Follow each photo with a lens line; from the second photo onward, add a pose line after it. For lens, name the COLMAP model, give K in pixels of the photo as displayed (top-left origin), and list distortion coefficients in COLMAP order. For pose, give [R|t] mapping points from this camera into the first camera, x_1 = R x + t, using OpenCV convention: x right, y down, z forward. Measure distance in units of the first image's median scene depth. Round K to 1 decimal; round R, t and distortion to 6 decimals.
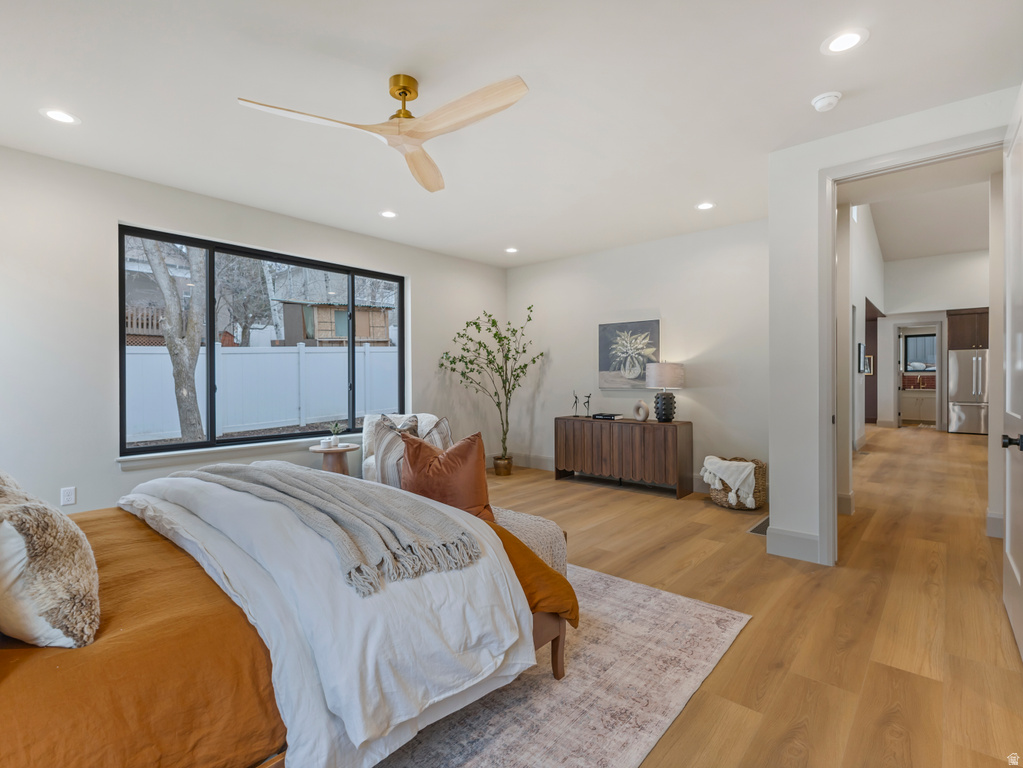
lens RADIAL K [[498.8, 0, 508.6], [0, 498.8, 385.4], [0, 0, 1]] dist [0.012981, -0.006313]
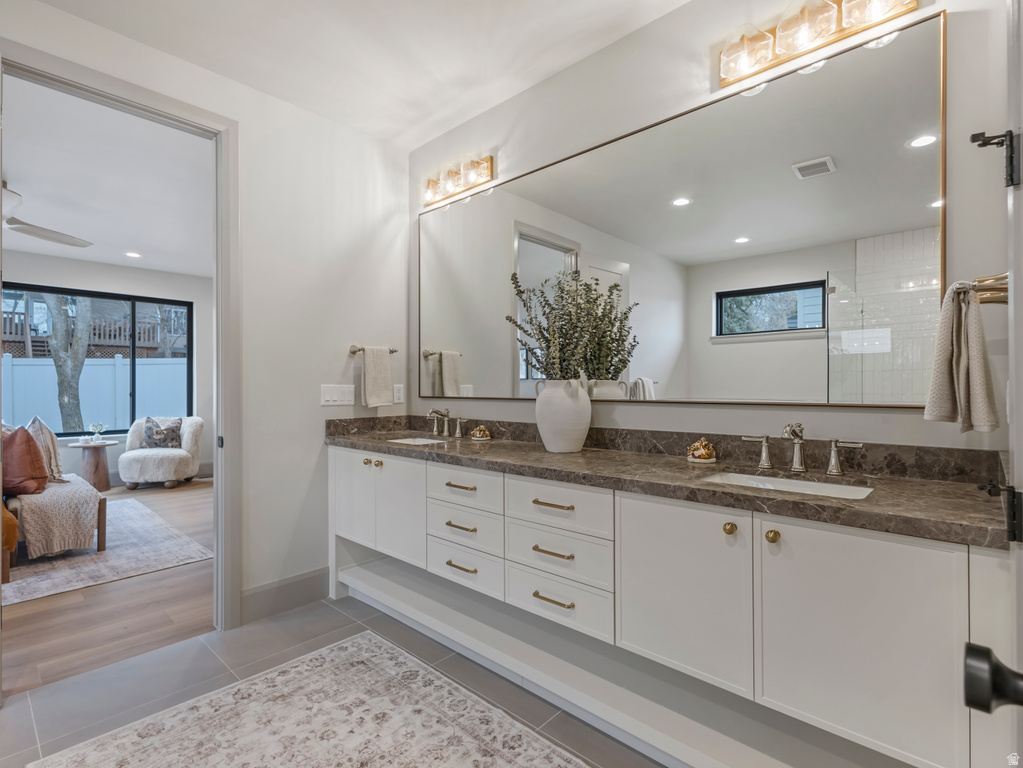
lens RADIAL K [[498.8, 0, 511.5], [0, 498.8, 385.0], [0, 0, 1]] dist [0.012981, -0.006313]
pose [[0.999817, 0.001538, -0.019082, 0.746717], [-0.001885, 0.999832, -0.018205, 0.000036], [0.019051, 0.018238, 0.999652, -0.228805]]
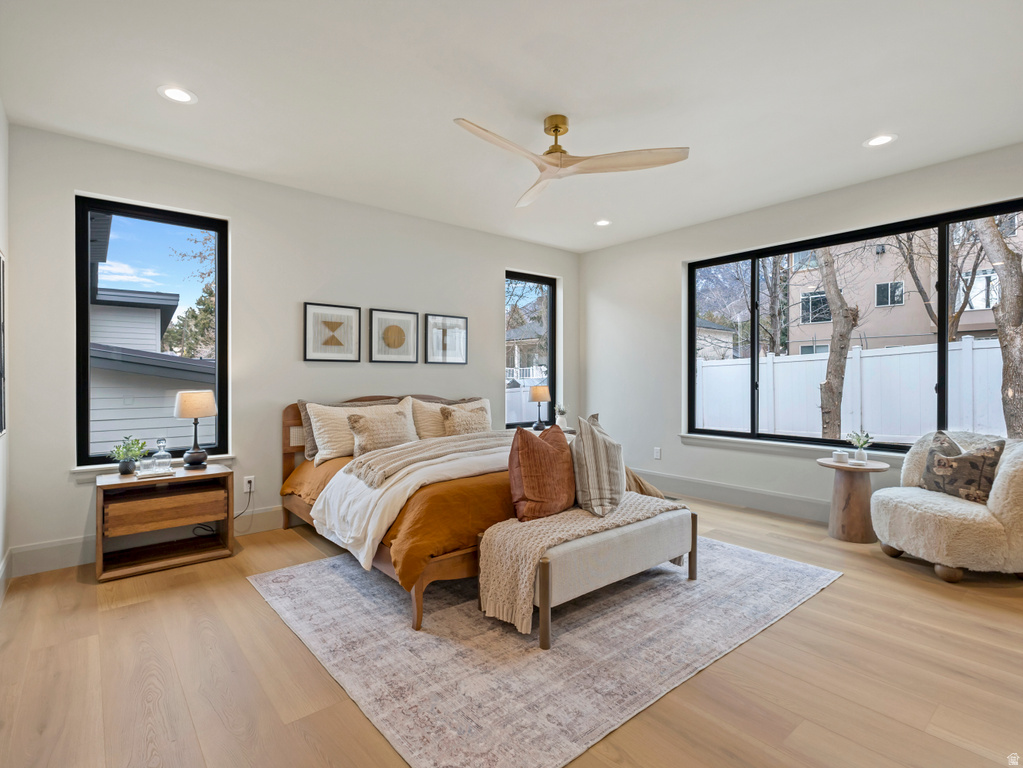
lens RADIAL K [[498.8, 0, 504.8], [0, 498.8, 380.4], [0, 0, 1]] dist [0.012981, -0.006313]
pose [[-0.154225, 0.008571, -0.987999, 0.550244], [-0.012689, 0.999863, 0.010655, -0.009357], [0.987954, 0.014180, -0.154095, 0.615357]]
